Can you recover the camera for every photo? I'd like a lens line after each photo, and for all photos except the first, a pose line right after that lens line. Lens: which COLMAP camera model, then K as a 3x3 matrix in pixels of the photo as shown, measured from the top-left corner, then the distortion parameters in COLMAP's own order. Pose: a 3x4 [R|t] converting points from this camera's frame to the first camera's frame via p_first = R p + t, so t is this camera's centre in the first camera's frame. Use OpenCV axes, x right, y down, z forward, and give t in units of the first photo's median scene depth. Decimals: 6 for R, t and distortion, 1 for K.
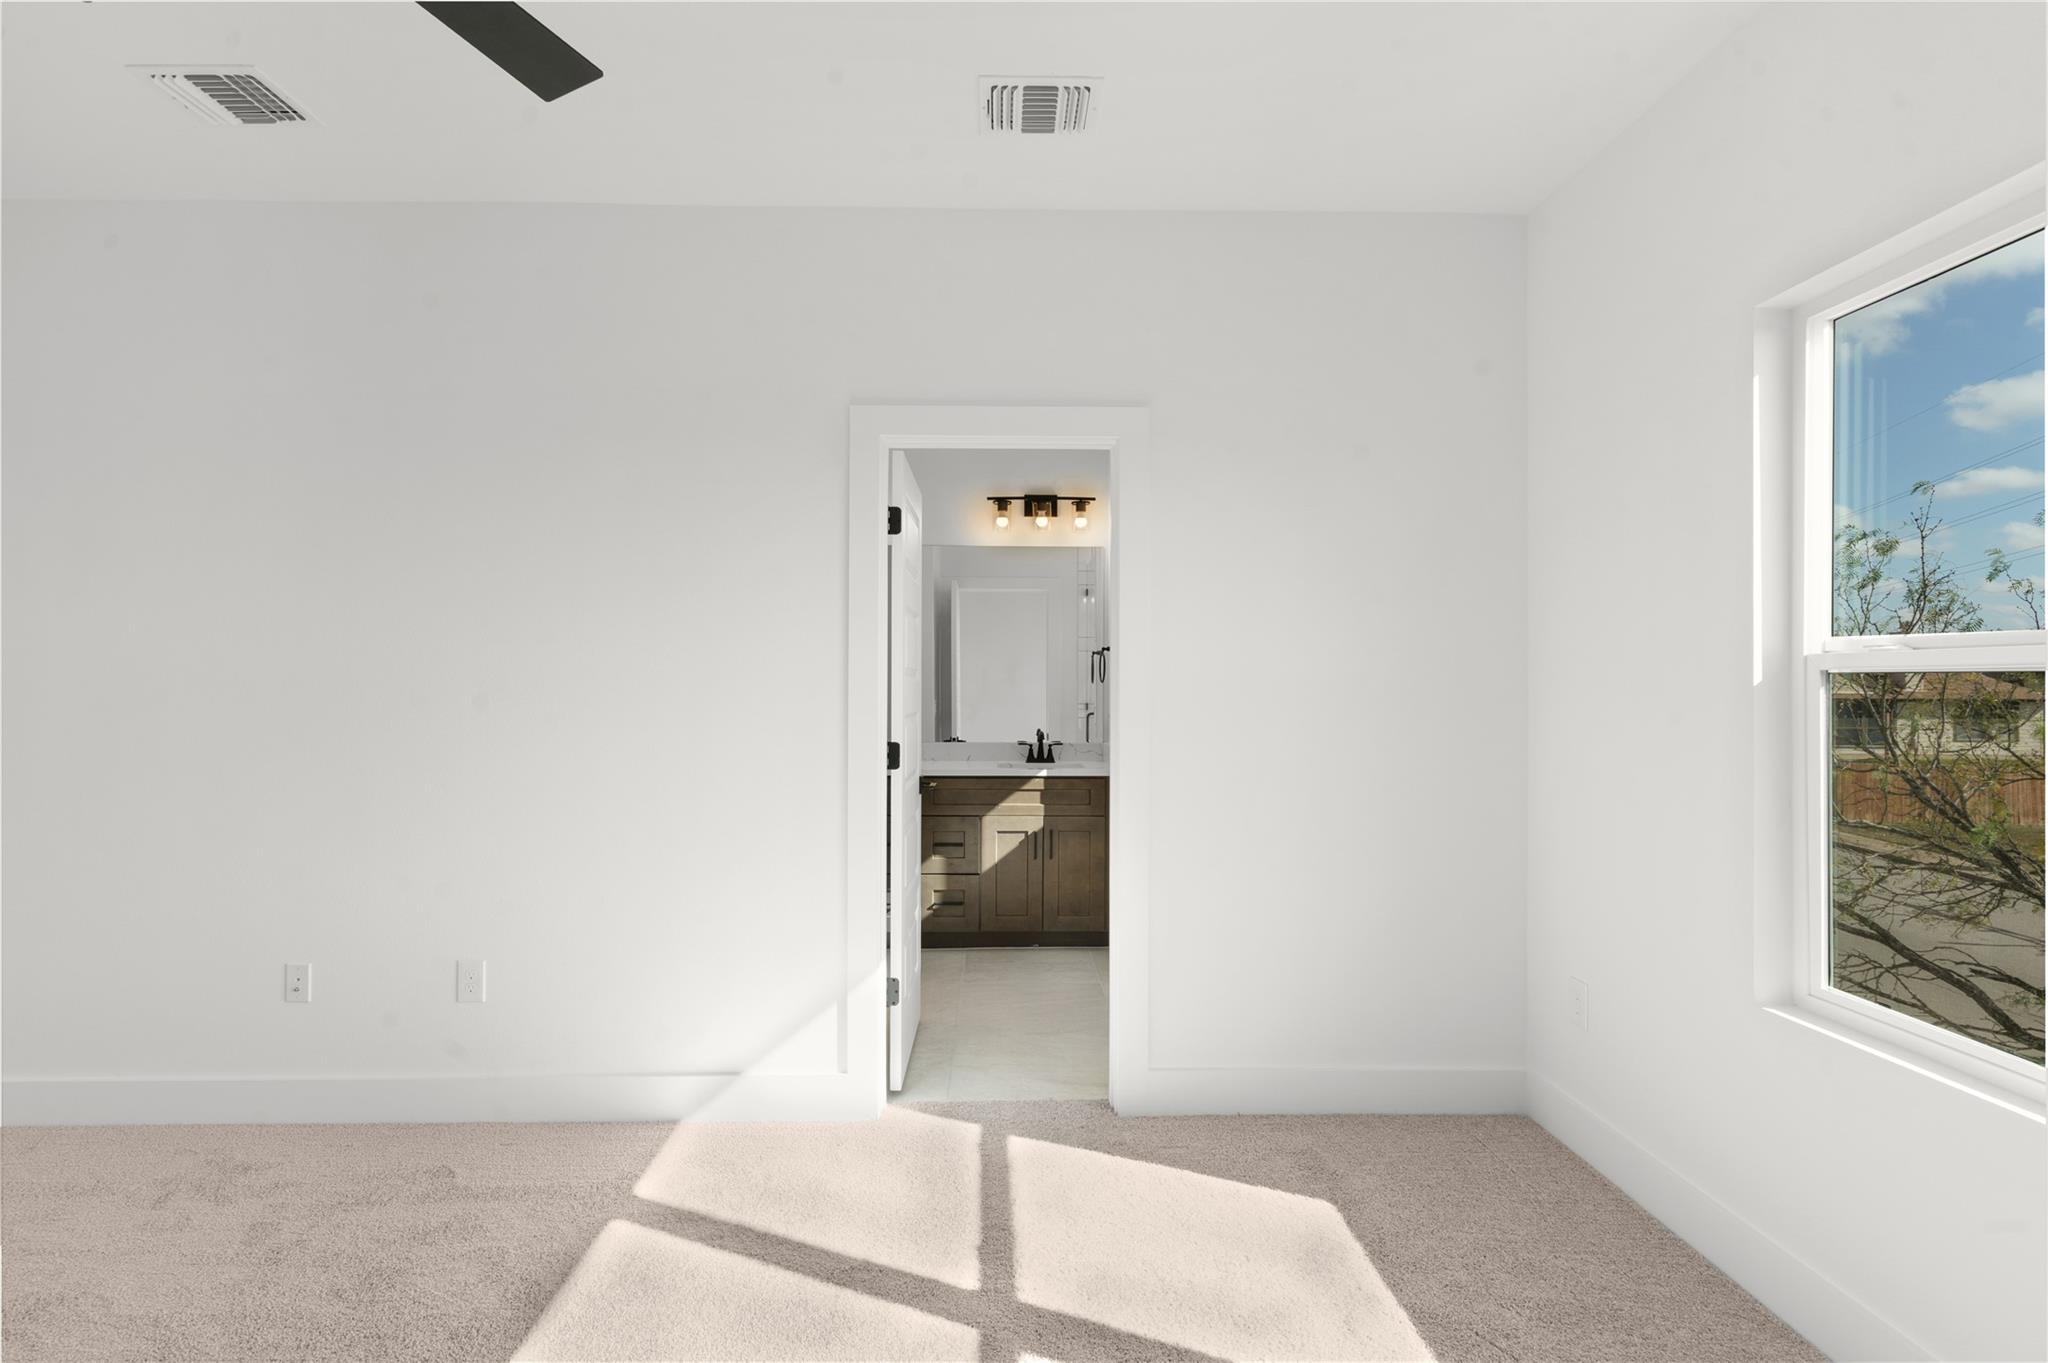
lens RADIAL K [[994.0, 0, 1024.0], [0, 994.0, 681.5], [0, 0, 1]] dist [0.014339, -0.000179]
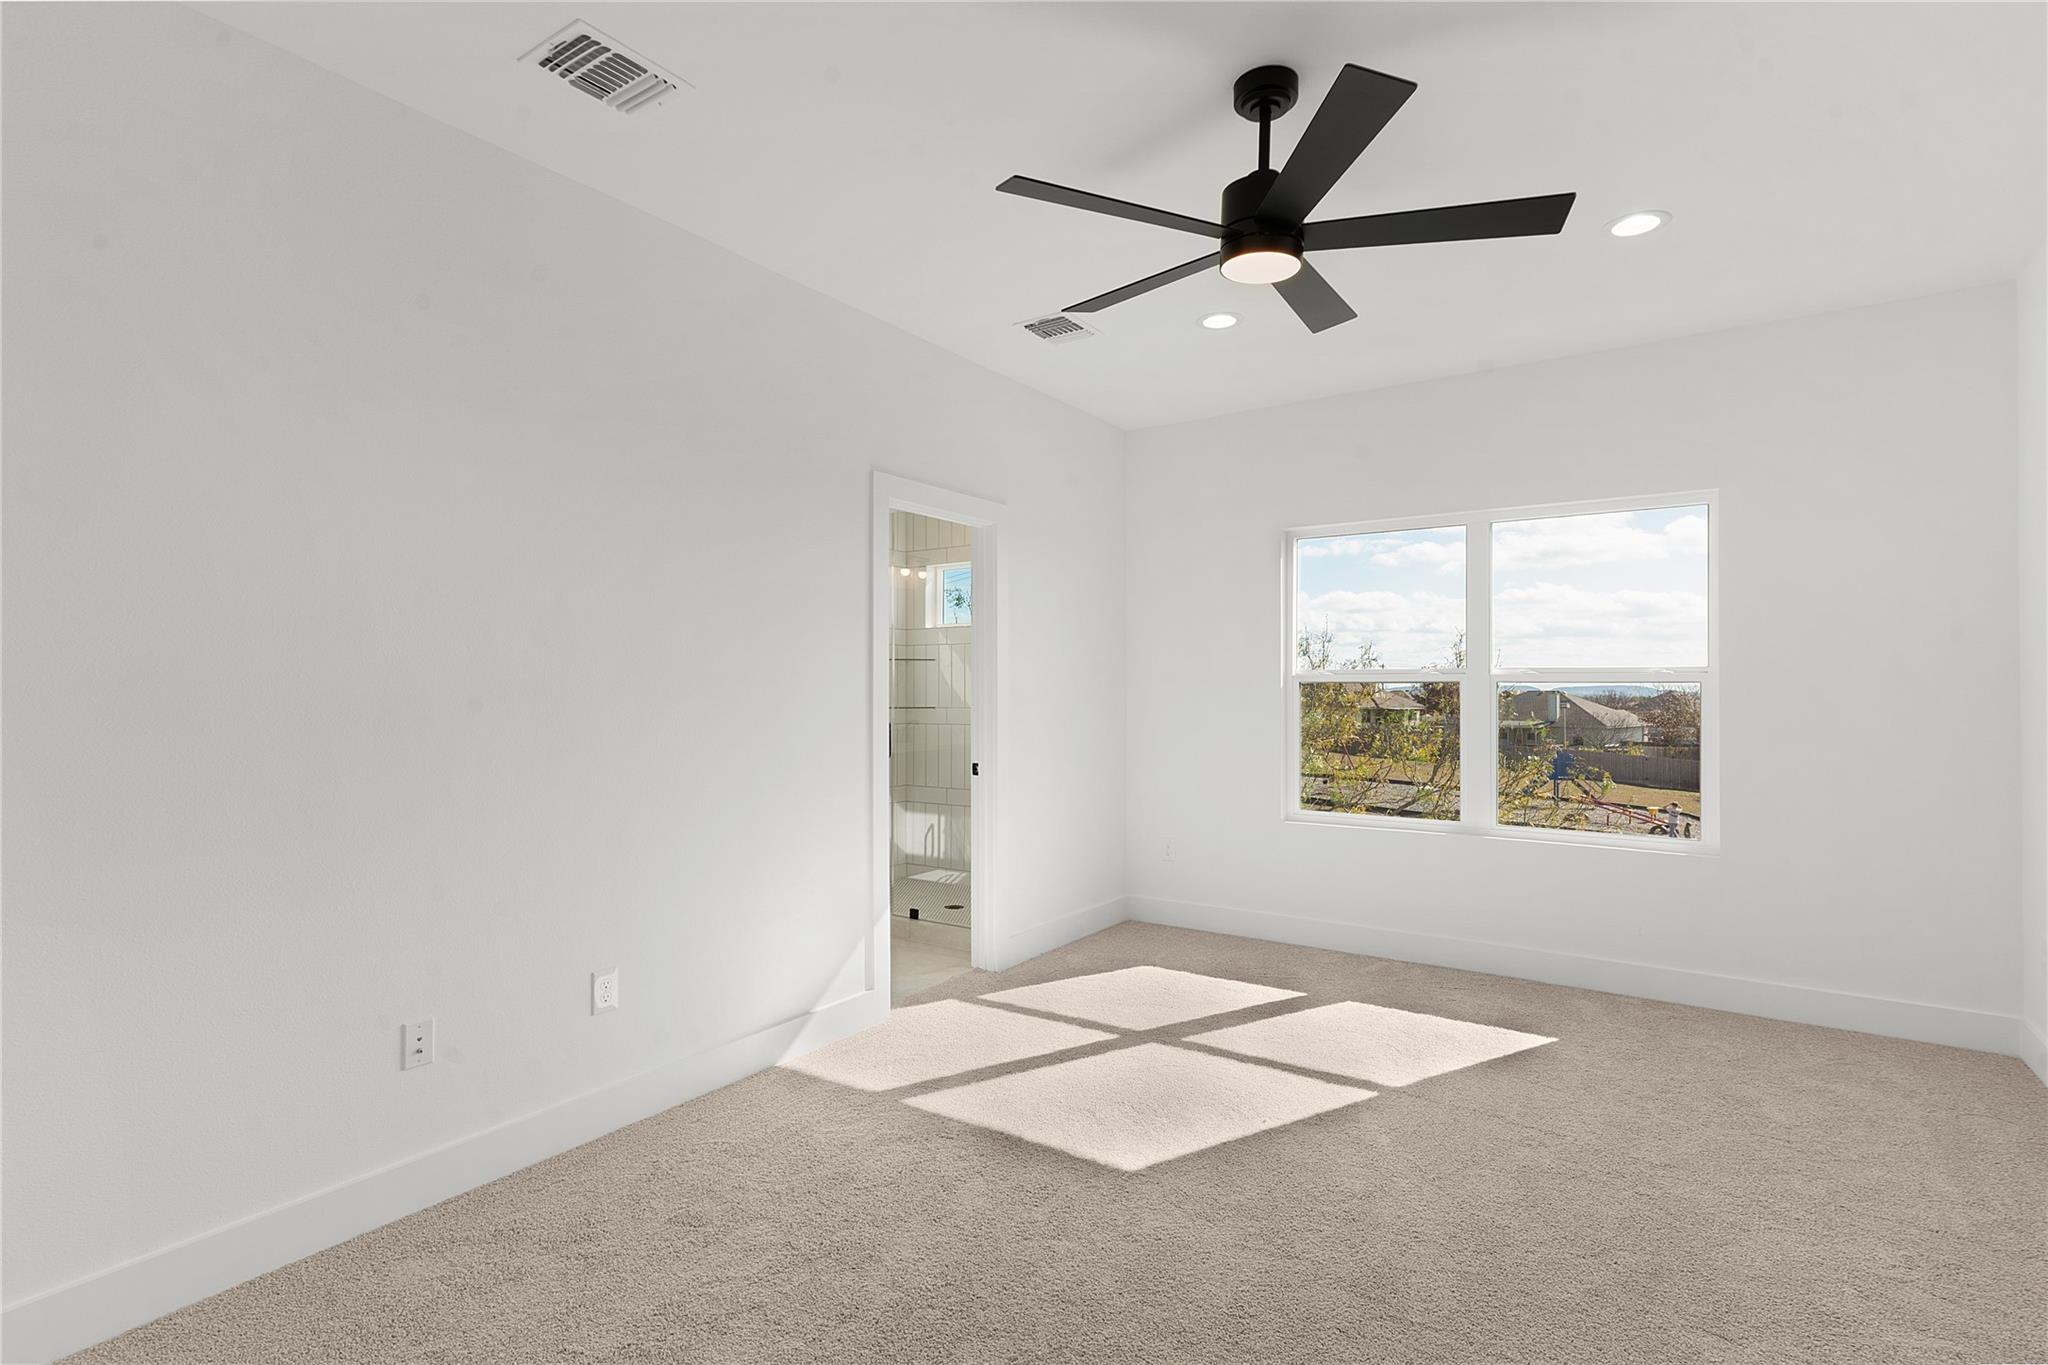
lens RADIAL K [[982.9, 0, 1019.6], [0, 982.9, 739.4], [0, 0, 1]] dist [0.015747, -0.000136]
pose [[0.570005, -0.040049, 0.820665, -1.149239], [-0.001548, 0.998757, 0.049815, 0.010755], [-0.821640, -0.029665, 0.569235, 0.146387]]
